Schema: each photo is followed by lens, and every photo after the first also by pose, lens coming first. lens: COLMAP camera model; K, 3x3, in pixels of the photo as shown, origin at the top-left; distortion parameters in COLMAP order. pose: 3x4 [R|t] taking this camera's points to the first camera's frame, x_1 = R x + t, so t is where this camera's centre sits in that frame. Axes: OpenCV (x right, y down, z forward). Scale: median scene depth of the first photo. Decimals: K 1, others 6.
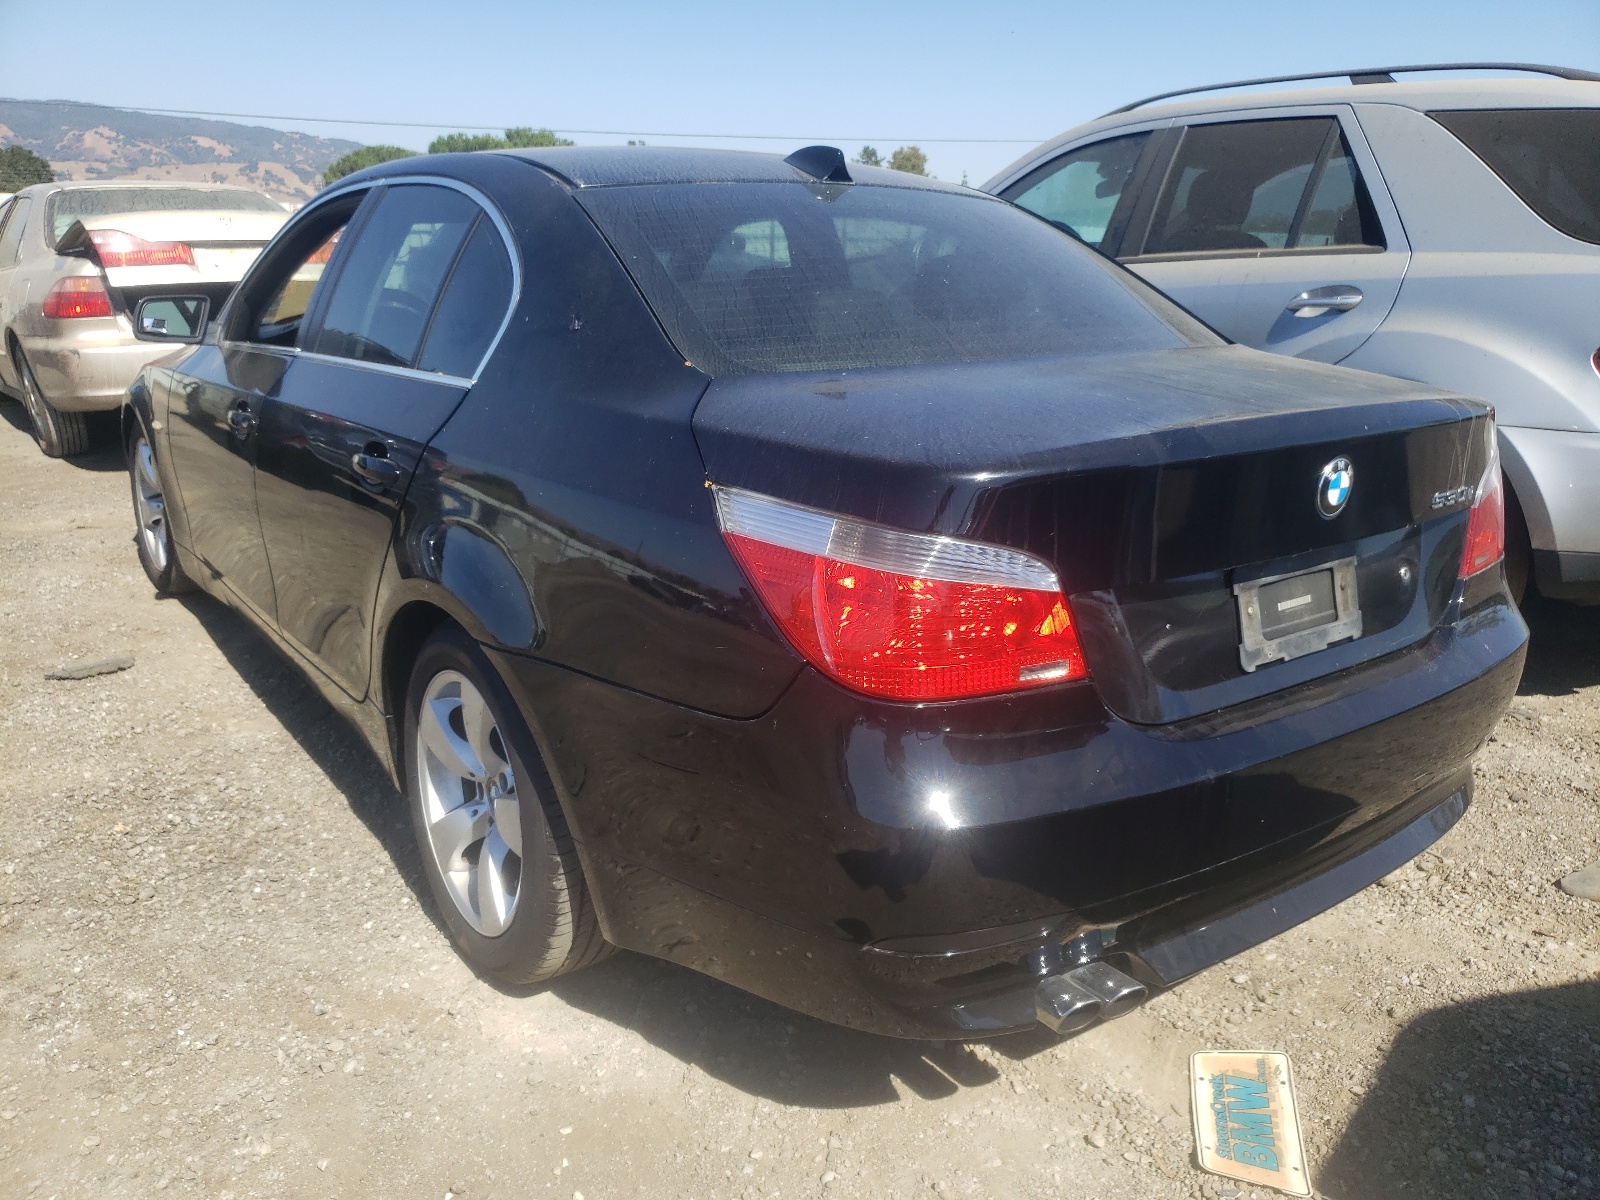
lens RADIAL K [[1198.1, 0, 800.0], [0, 1198.1, 600.0], [0, 0, 1]] dist [-0.001609, -0.000772]
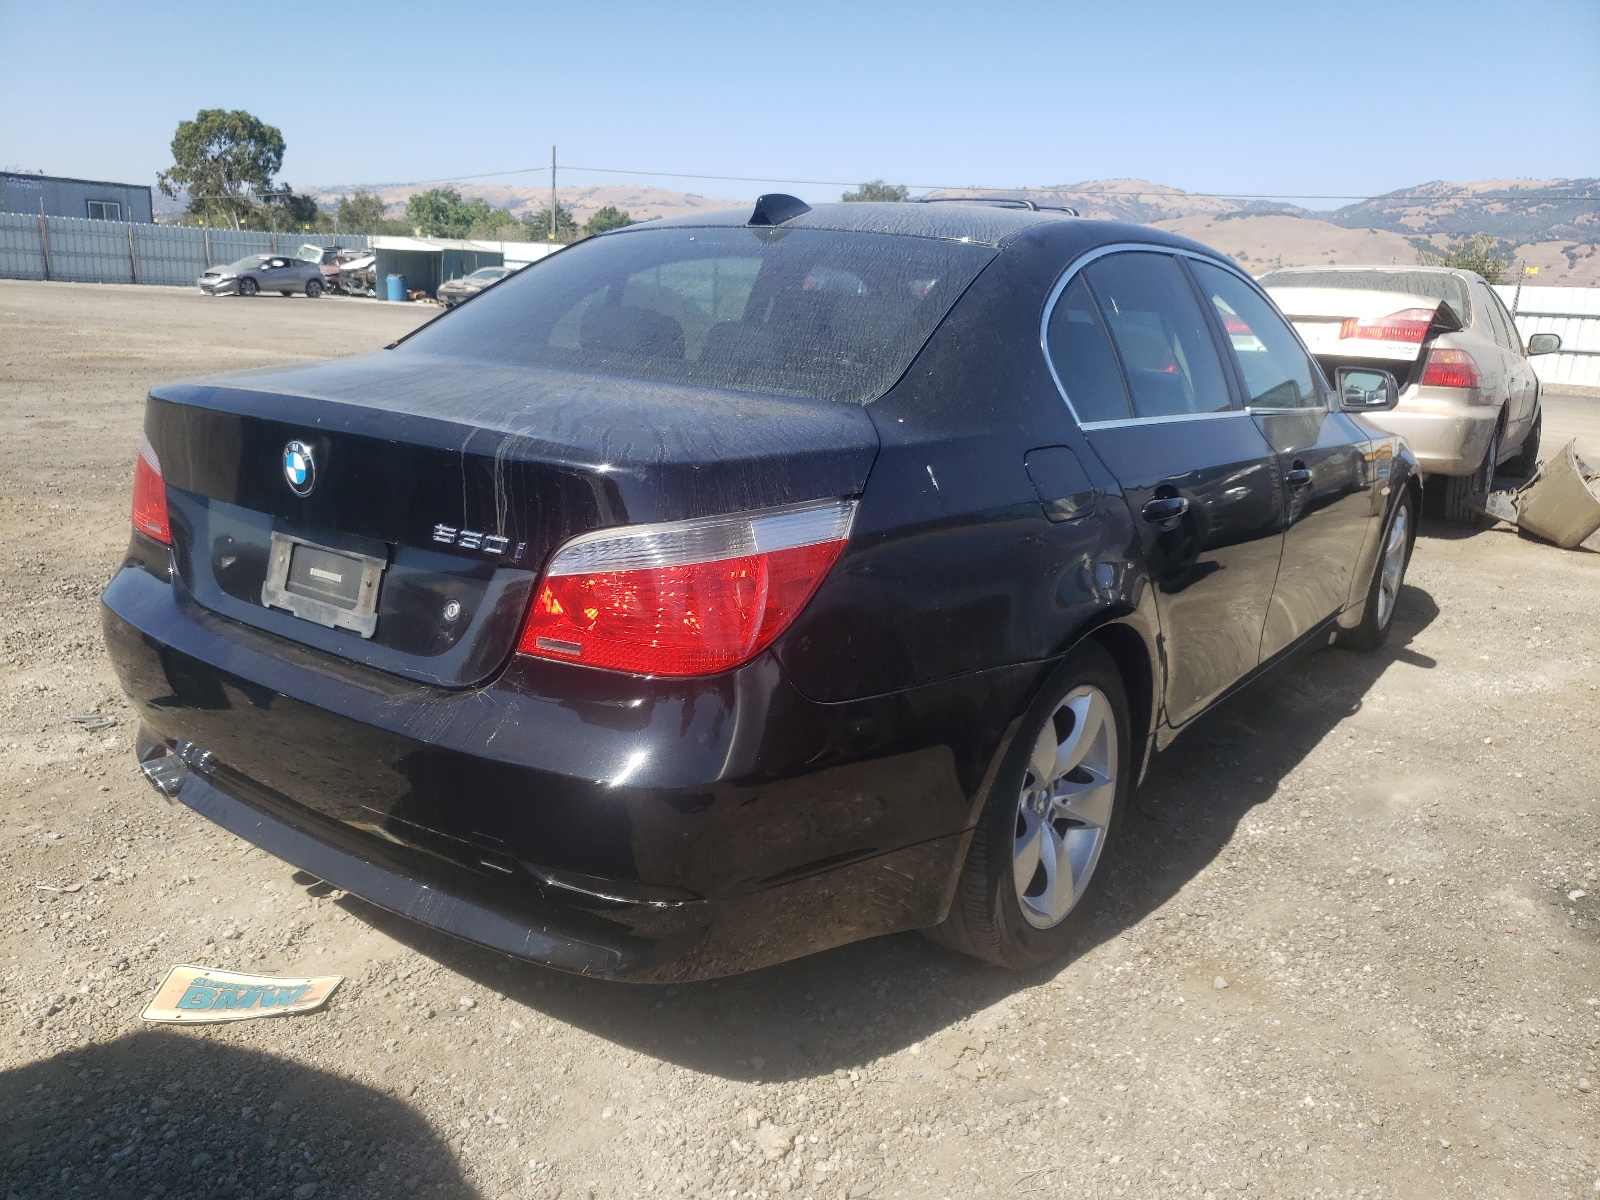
lens RADIAL K [[1198.1, 0, 800.0], [0, 1198.1, 600.0], [0, 0, 1]] dist [-0.001609, -0.000772]
pose [[0.353685, 0.247528, -0.902018, 1.517884], [-0.304523, 0.942283, 0.139173, -0.253287], [0.884405, 0.225462, 0.408649, 0.917473]]
